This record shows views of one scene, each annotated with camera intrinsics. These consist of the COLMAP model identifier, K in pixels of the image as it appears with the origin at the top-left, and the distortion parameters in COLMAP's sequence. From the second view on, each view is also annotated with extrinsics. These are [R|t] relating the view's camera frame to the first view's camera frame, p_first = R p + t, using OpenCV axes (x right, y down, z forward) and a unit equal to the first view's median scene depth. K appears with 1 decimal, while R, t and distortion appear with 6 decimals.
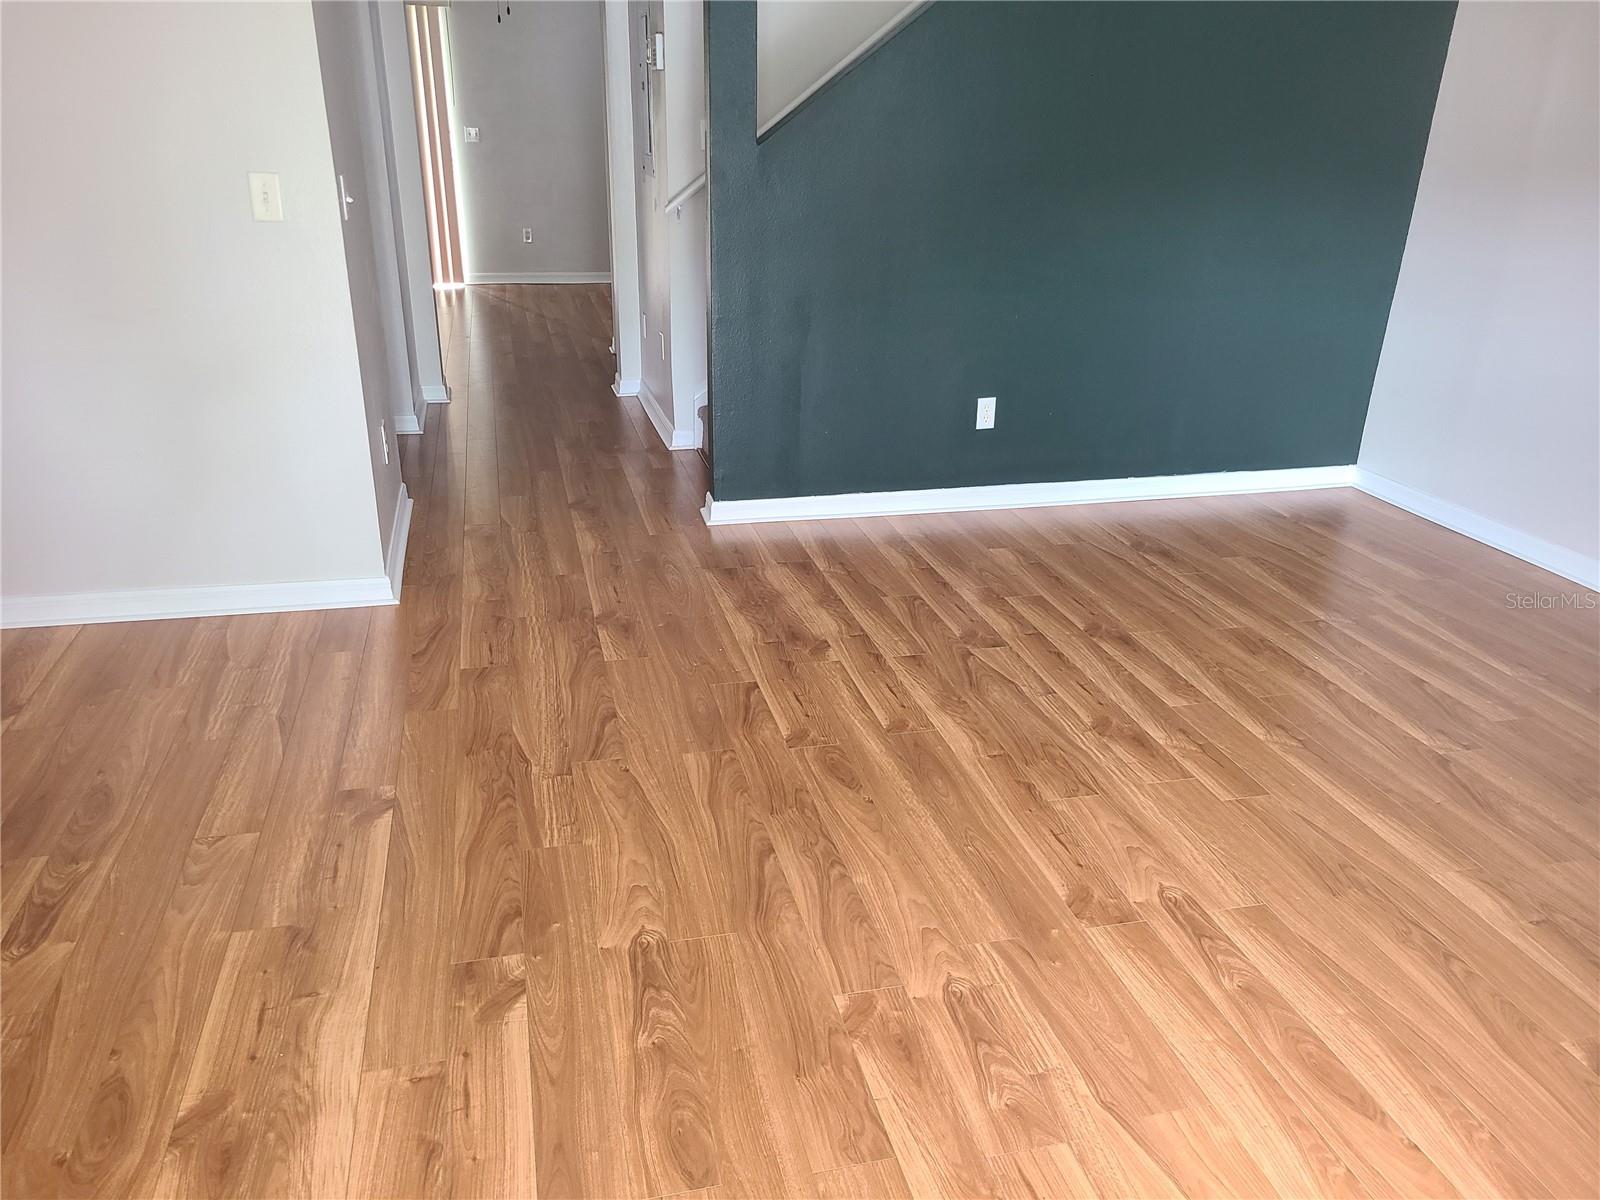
lens RADIAL K [[1199.4, 0, 800.0], [0, 1199.4, 600.0], [0, 0, 1]] dist [0.053085, -0.041716]
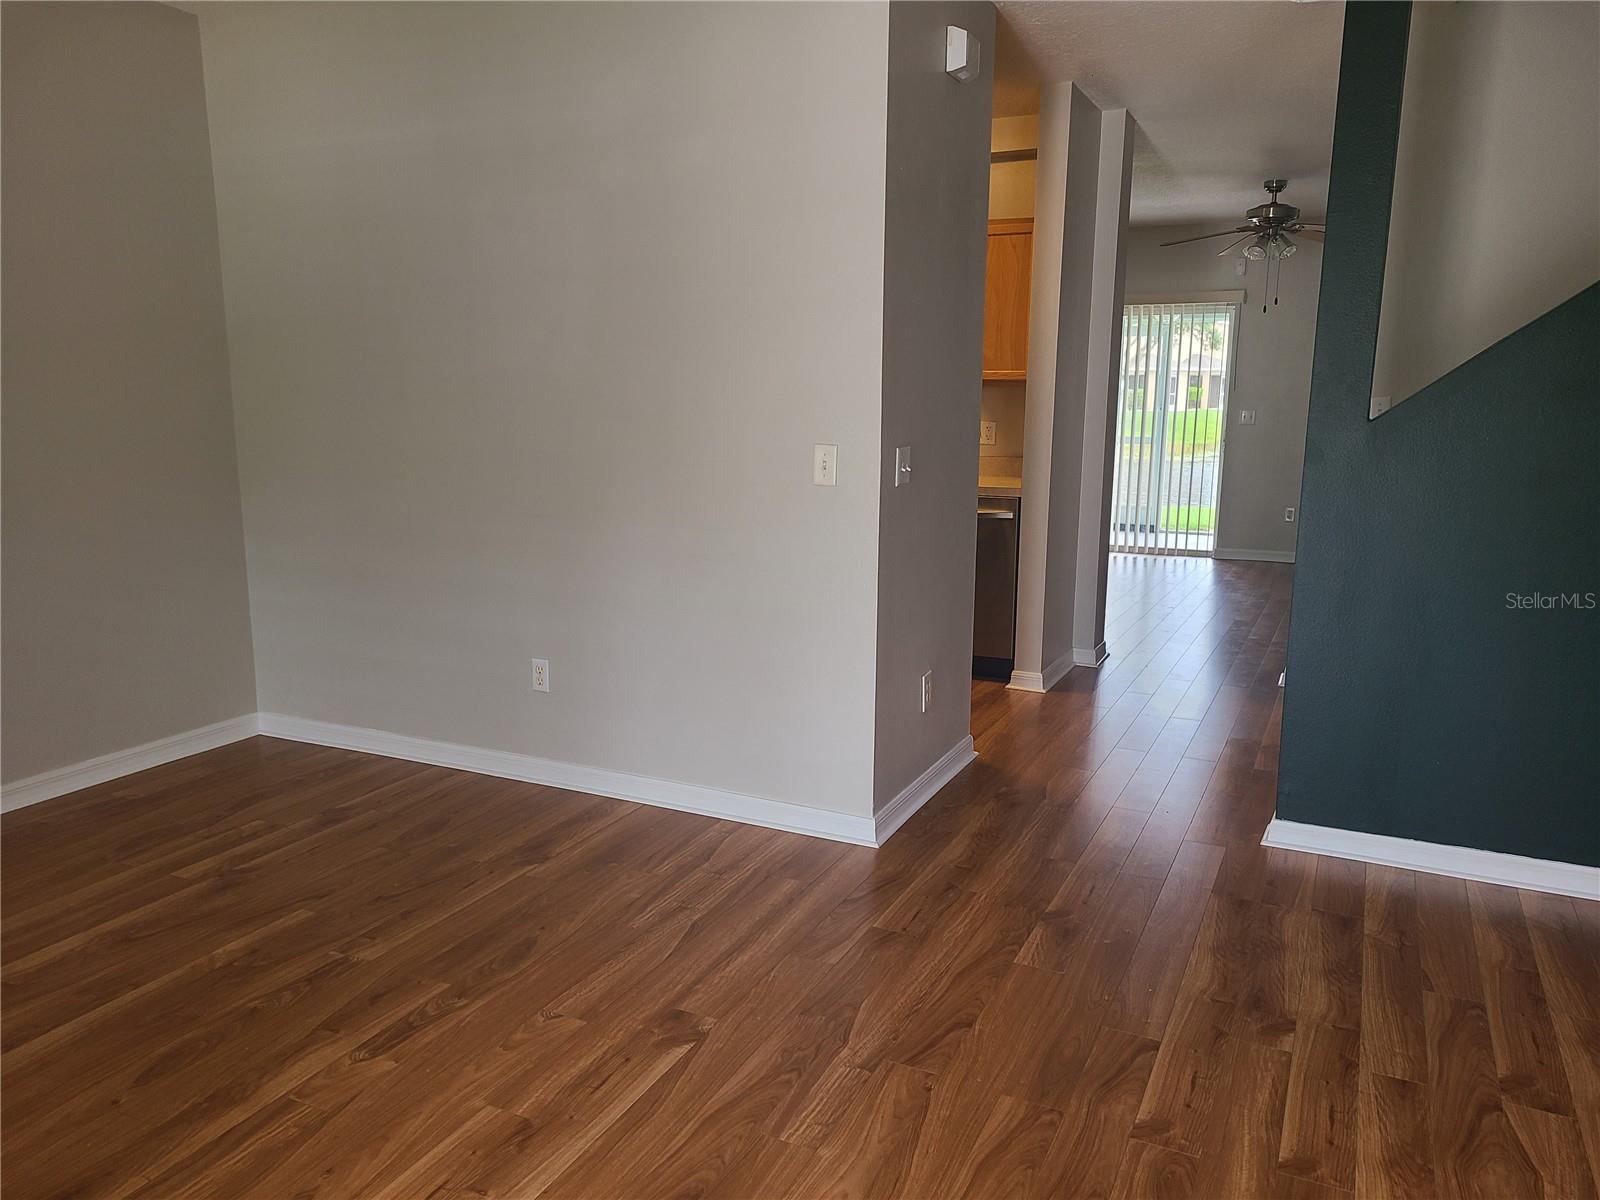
lens RADIAL K [[1199.4, 0, 800.0], [0, 1199.4, 600.0], [0, 0, 1]] dist [0.053085, -0.041716]
pose [[0.773822, 0.098927, -0.625630, 0.262369], [-0.232352, 0.963206, -0.135083, -0.053185], [0.589247, 0.249897, 0.768336, 0.160144]]
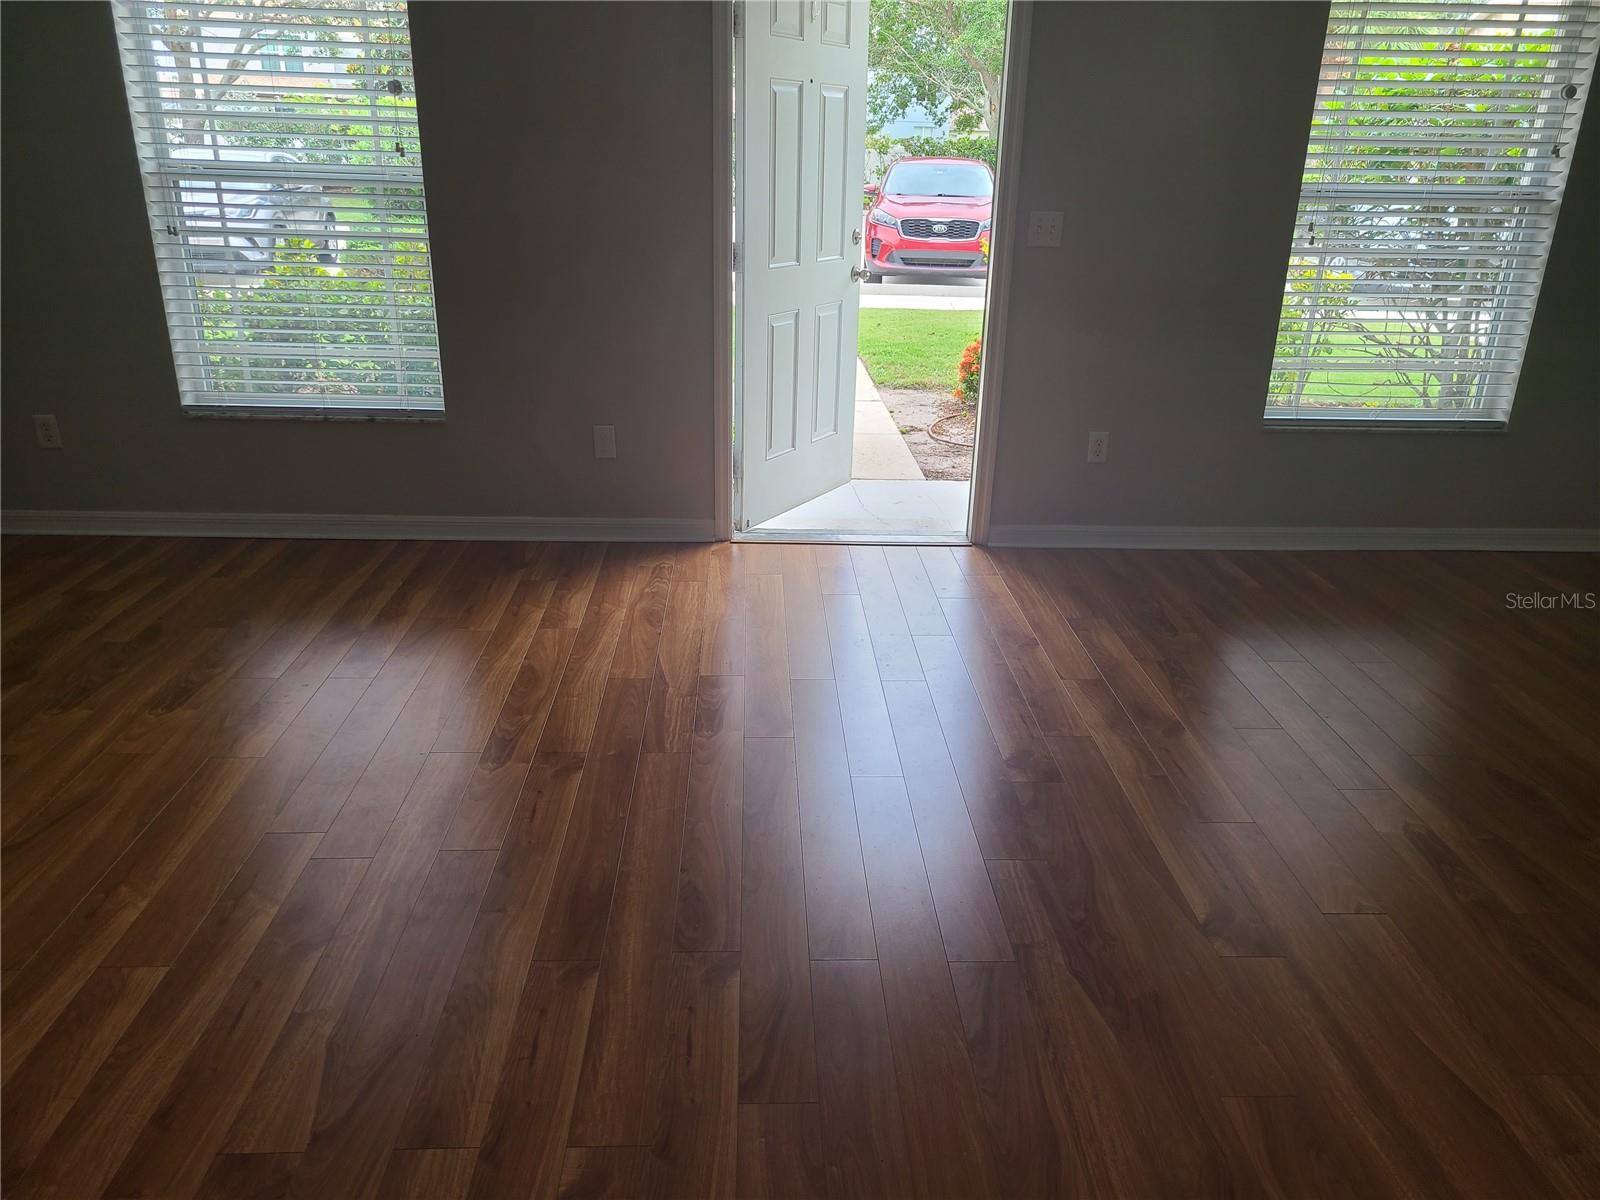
lens RADIAL K [[1199.4, 0, 800.0], [0, 1199.4, 600.0], [0, 0, 1]] dist [0.053085, -0.041716]
pose [[-0.977665, -0.112443, 0.177563, -0.146600], [0.039751, 0.730673, 0.681569, -0.526929], [-0.206378, 0.673404, -0.709884, 1.278582]]
